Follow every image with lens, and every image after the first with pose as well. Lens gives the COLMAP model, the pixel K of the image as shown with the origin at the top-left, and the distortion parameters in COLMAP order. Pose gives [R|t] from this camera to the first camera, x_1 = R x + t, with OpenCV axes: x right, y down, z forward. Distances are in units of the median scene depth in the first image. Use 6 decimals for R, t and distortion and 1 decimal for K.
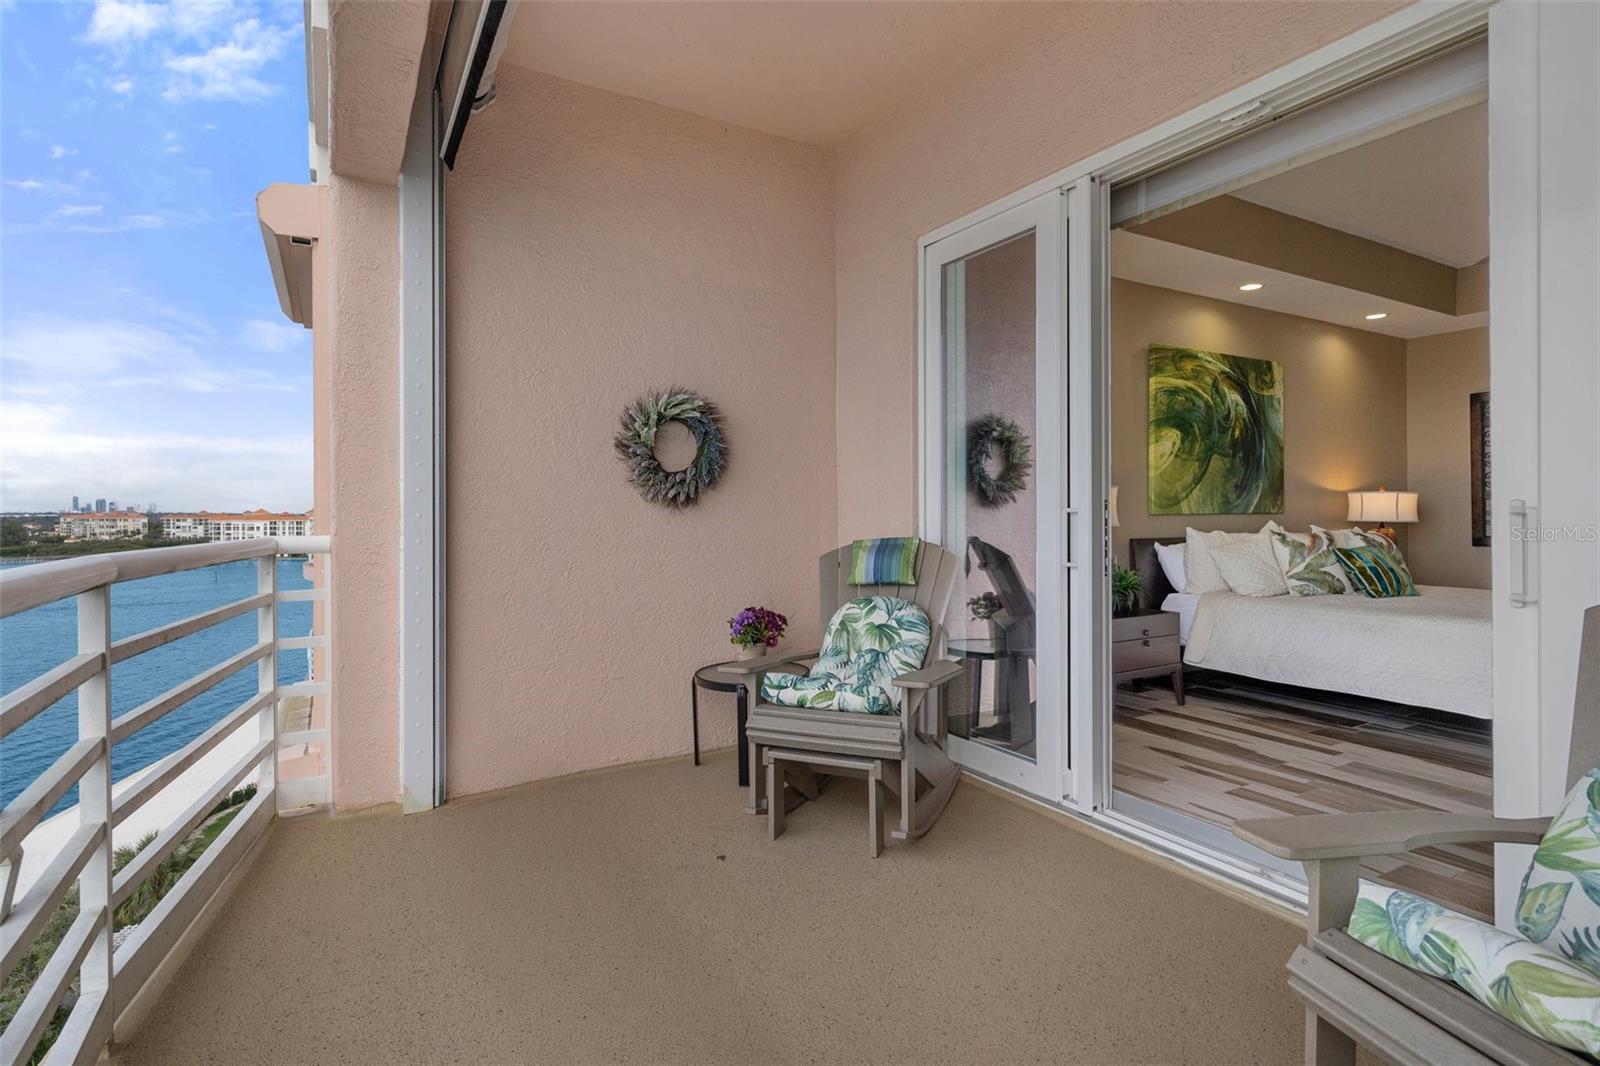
lens RADIAL K [[798.7, 0, 800.0], [0, 798.7, 533.0], [0, 0, 1]] dist [0.001459, 0.000357]
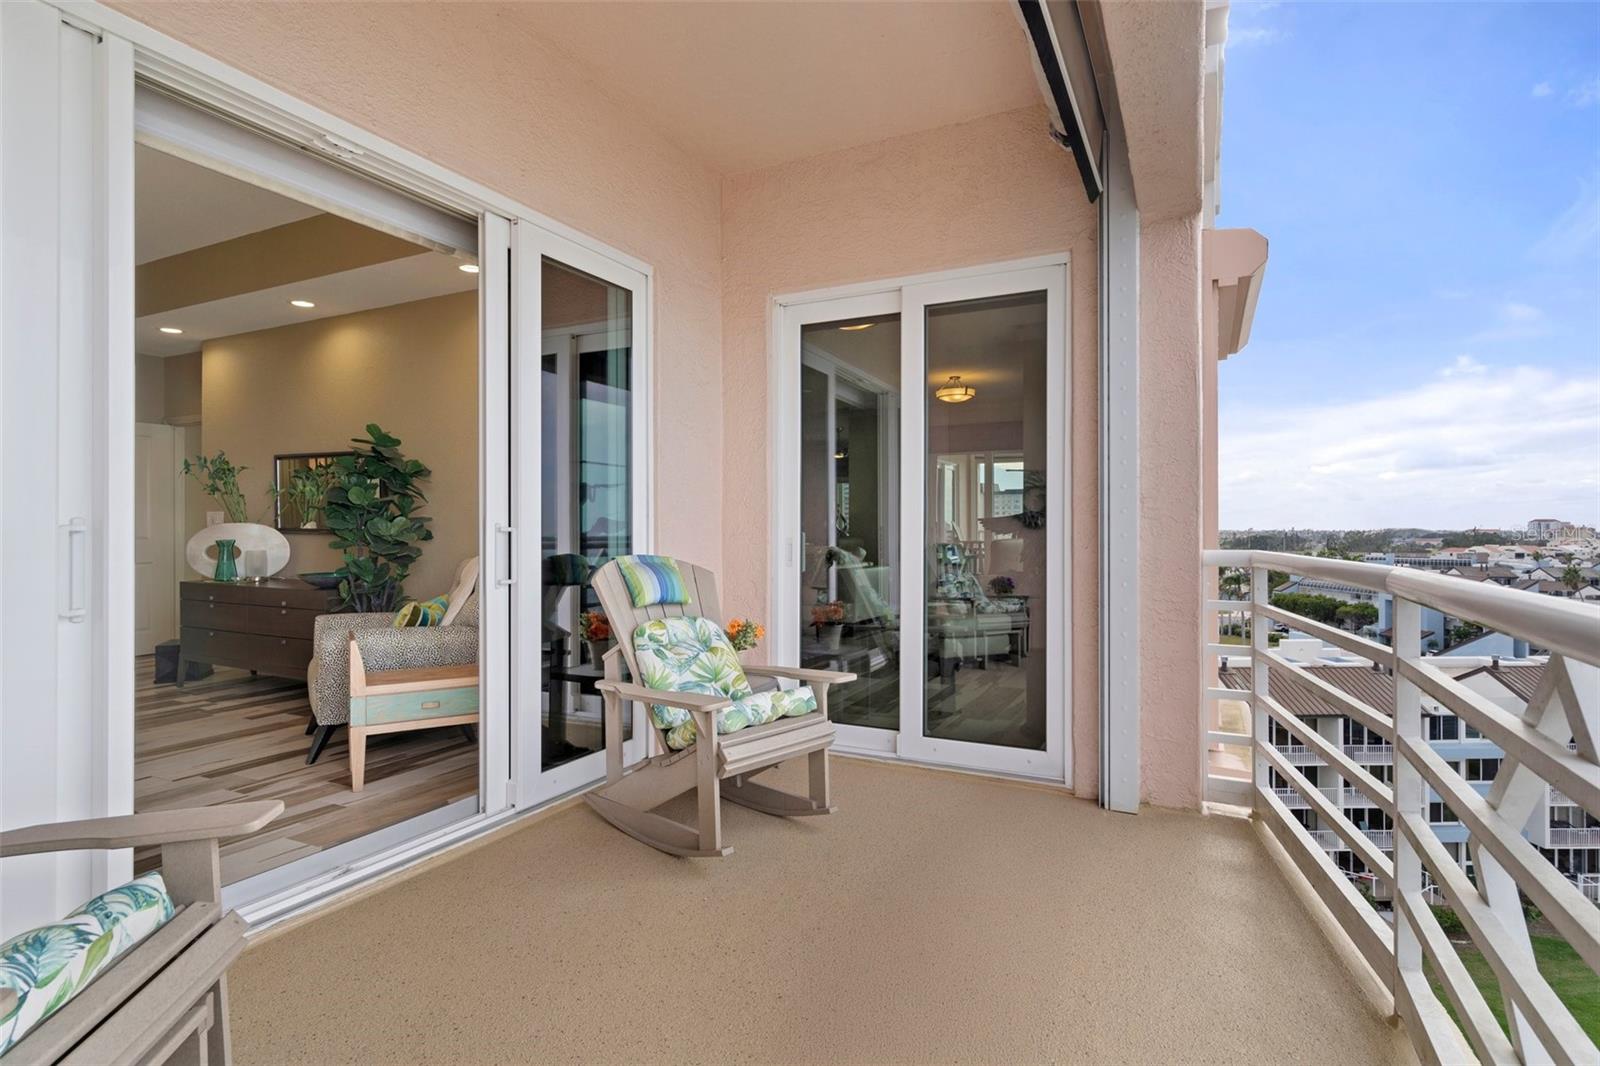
lens RADIAL K [[798.7, 0, 800.0], [0, 798.7, 533.0], [0, 0, 1]] dist [0.001459, 0.000357]
pose [[-0.547654, -0.000396, 0.836705, -0.629716], [0.021035, 0.999677, 0.014241, -0.023042], [-0.836440, 0.025399, -0.547469, 1.058284]]
